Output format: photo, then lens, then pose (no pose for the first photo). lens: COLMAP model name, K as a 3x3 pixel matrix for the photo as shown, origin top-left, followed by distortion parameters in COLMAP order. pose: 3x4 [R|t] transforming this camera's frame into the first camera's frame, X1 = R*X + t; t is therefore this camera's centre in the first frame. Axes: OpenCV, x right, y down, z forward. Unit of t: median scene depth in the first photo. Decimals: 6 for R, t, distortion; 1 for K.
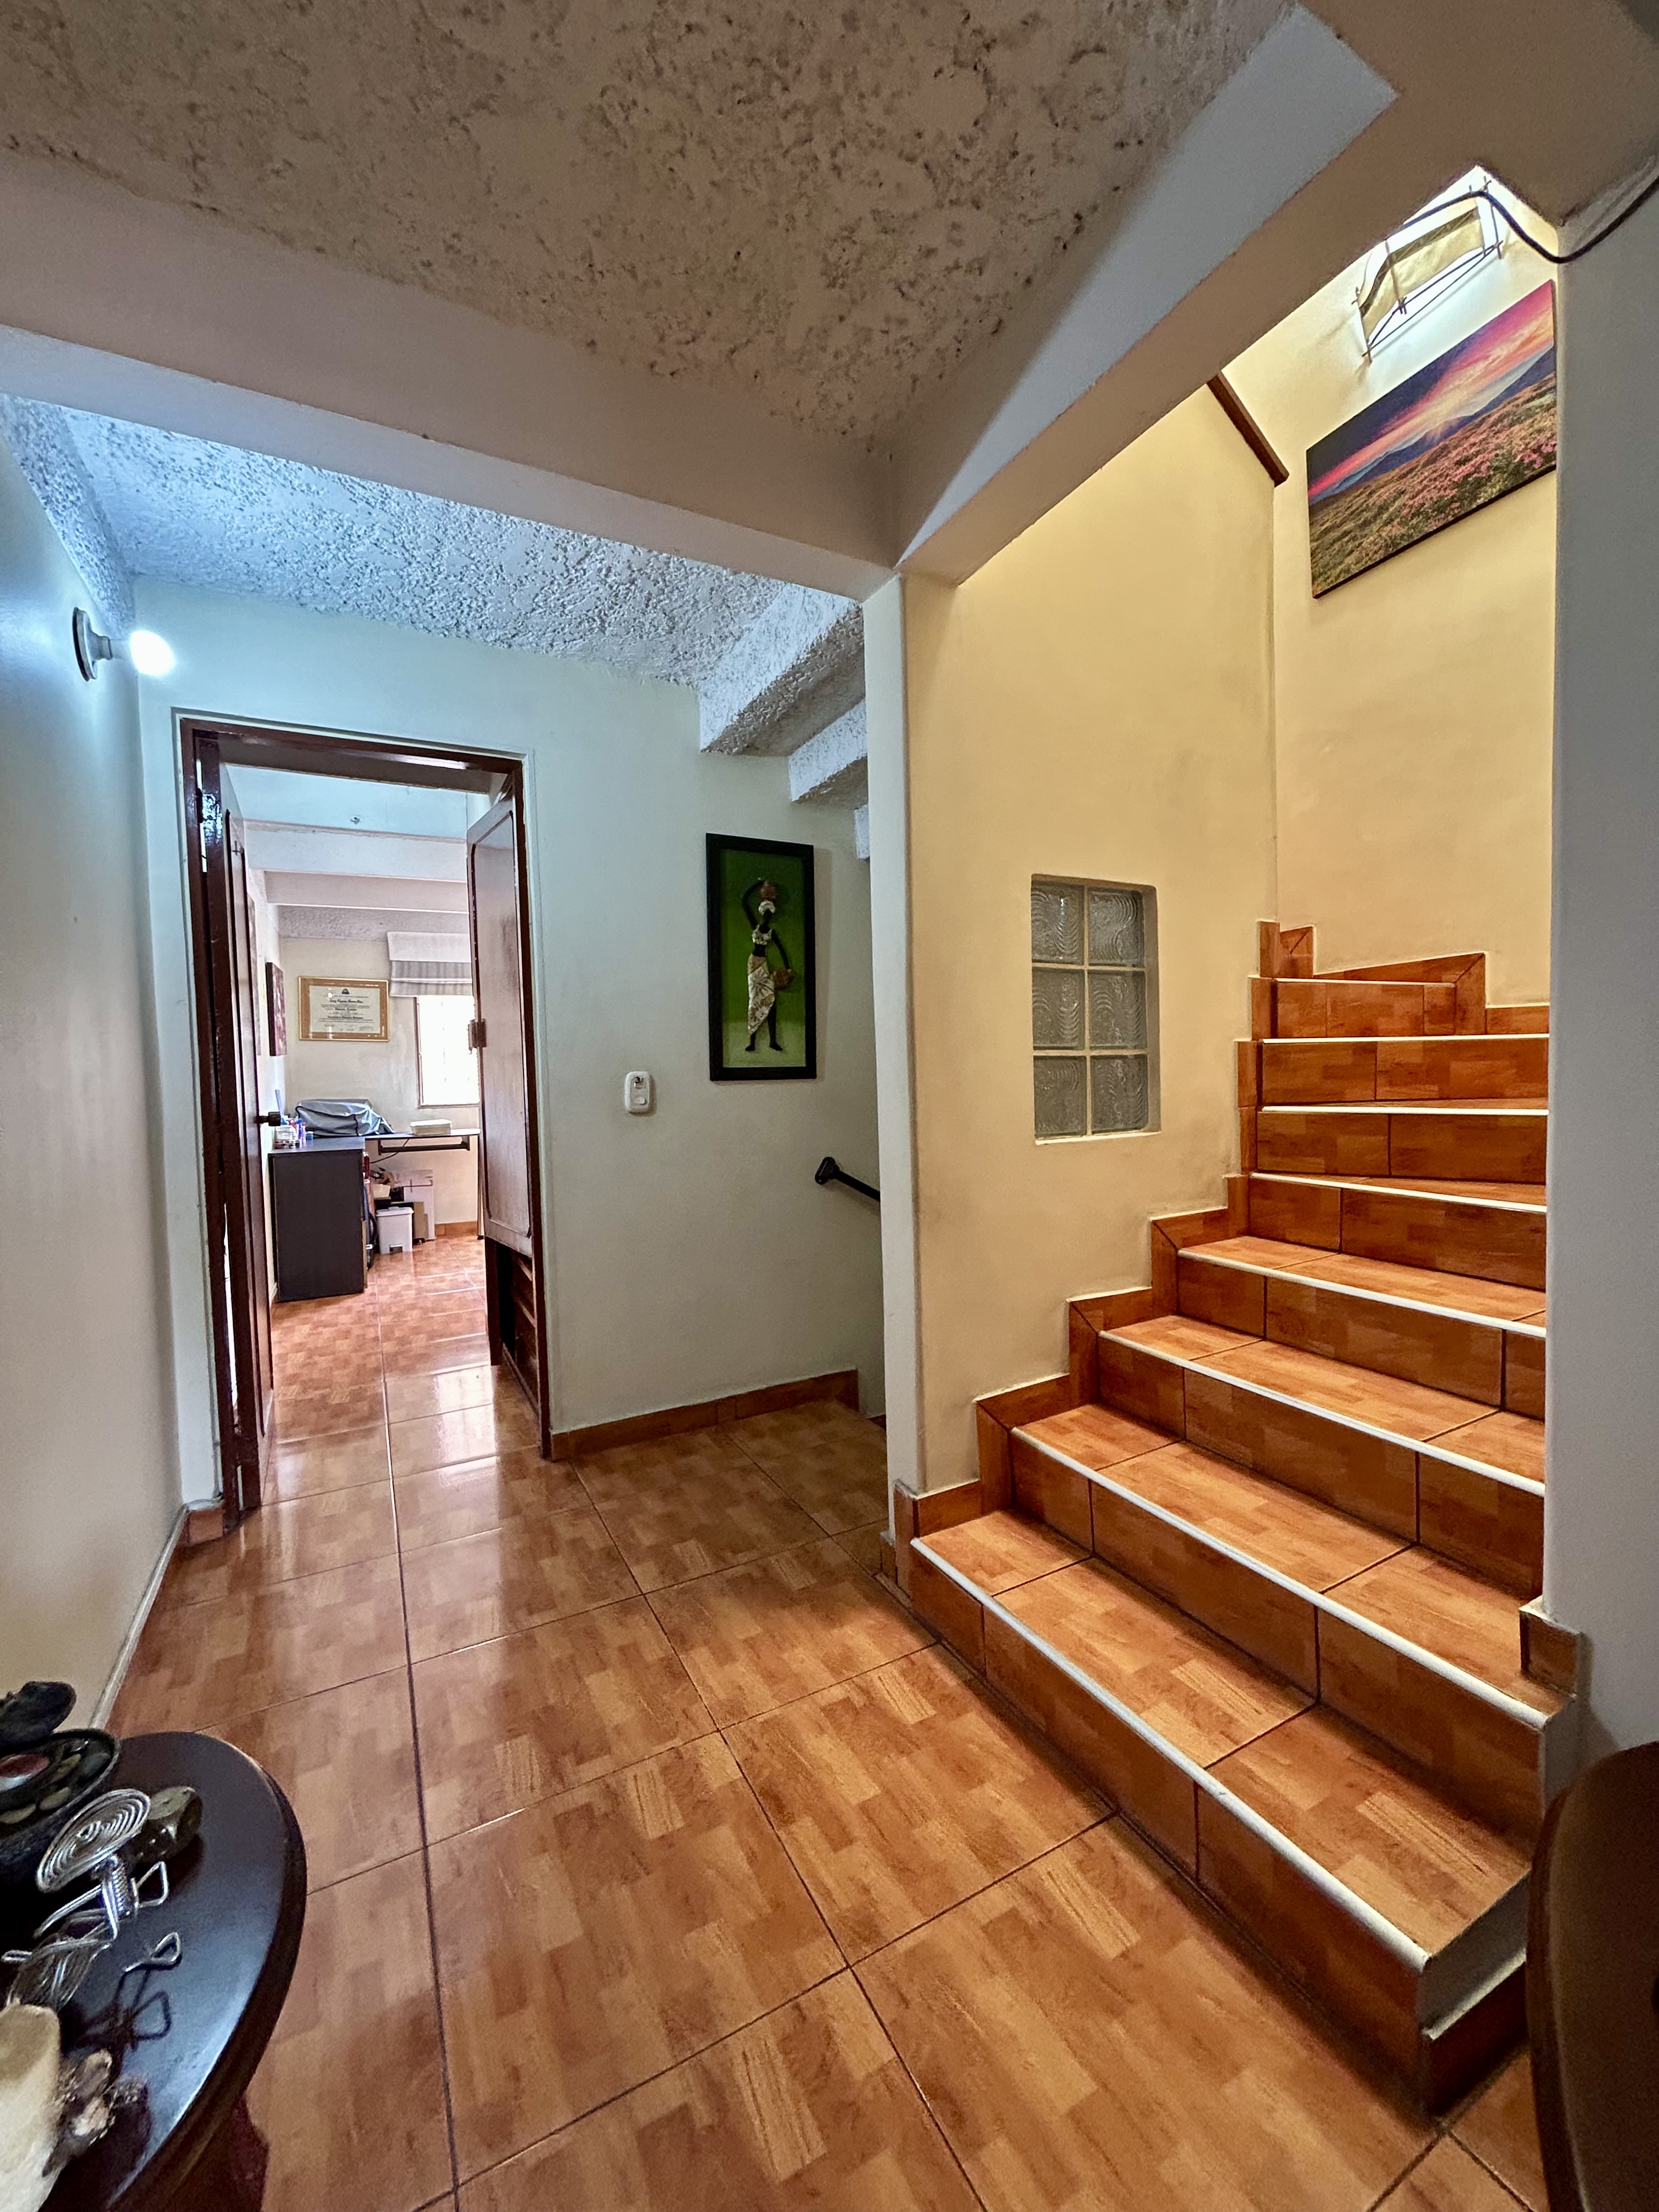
lens RADIAL K [[888.9, 0, 832.3], [0, 888.9, 1101.8], [0, 0, 1]] dist [-0.003216, 0.001487]
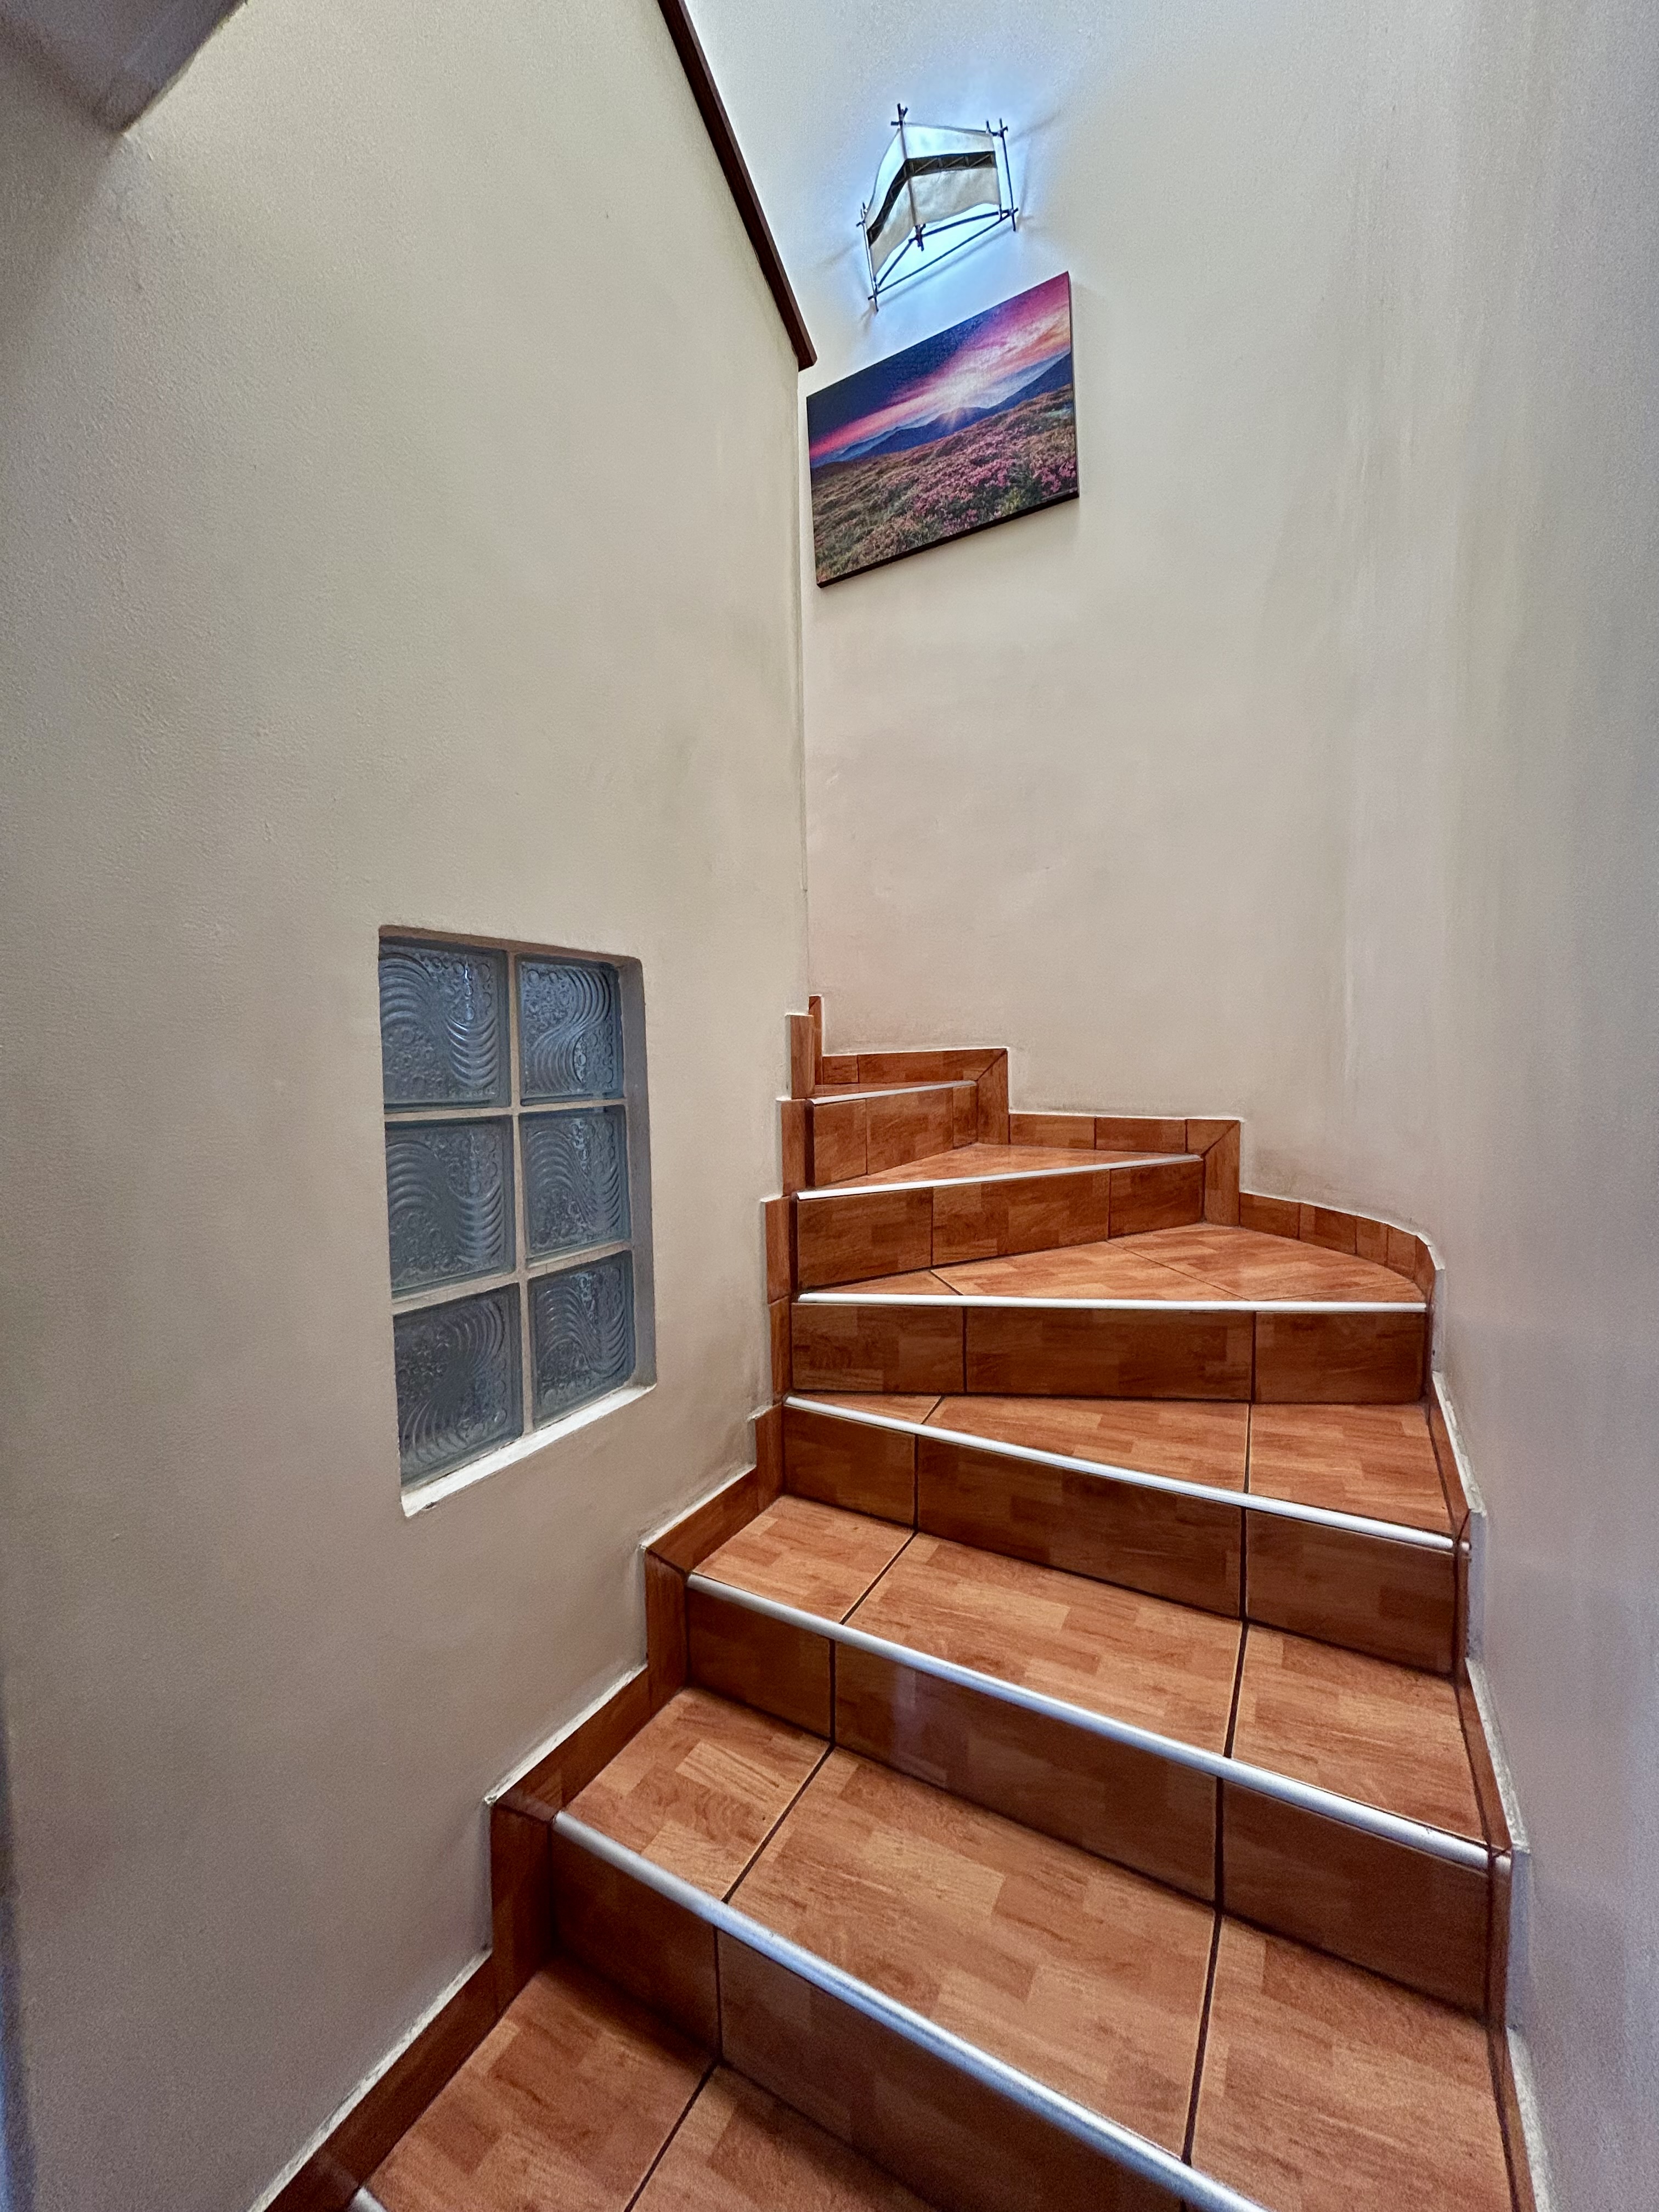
lens RADIAL K [[888.9, 0, 827.6], [0, 888.9, 1101.3], [0, 0, 1]] dist [-0.003216, 0.001487]
pose [[0.841020, -0.016204, 0.540762, 0.144876], [0.017721, 0.999840, 0.002400, -0.139416], [-0.540714, 0.007564, 0.841172, 0.425952]]
